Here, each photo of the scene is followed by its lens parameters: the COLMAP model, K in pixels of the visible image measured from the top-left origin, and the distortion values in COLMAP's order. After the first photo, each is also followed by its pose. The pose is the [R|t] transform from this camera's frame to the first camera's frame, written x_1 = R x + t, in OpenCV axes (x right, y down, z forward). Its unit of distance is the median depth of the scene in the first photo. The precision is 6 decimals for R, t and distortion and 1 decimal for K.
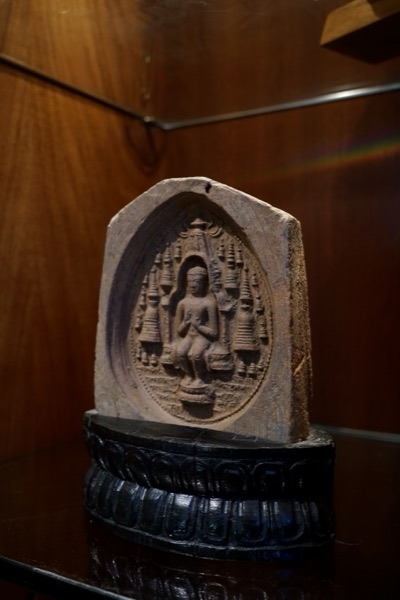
lens RADIAL K [[595.1, 0, 200.0], [0, 595.1, 299.7], [0, 0, 1]] dist [-0.013968, 0.000000]
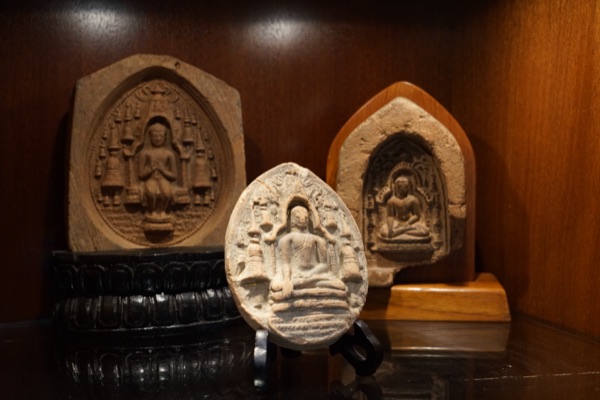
lens RADIAL K [[745.1, 0, 300.1], [0, 745.1, 199.8], [0, 0, 1]] dist [0.006247, 0.000000]
pose [[0.668853, -0.050254, 0.741694, -1.008619], [0.019679, 0.998560, 0.049912, 0.032183], [-0.743134, -0.018788, 0.668879, -0.302894]]
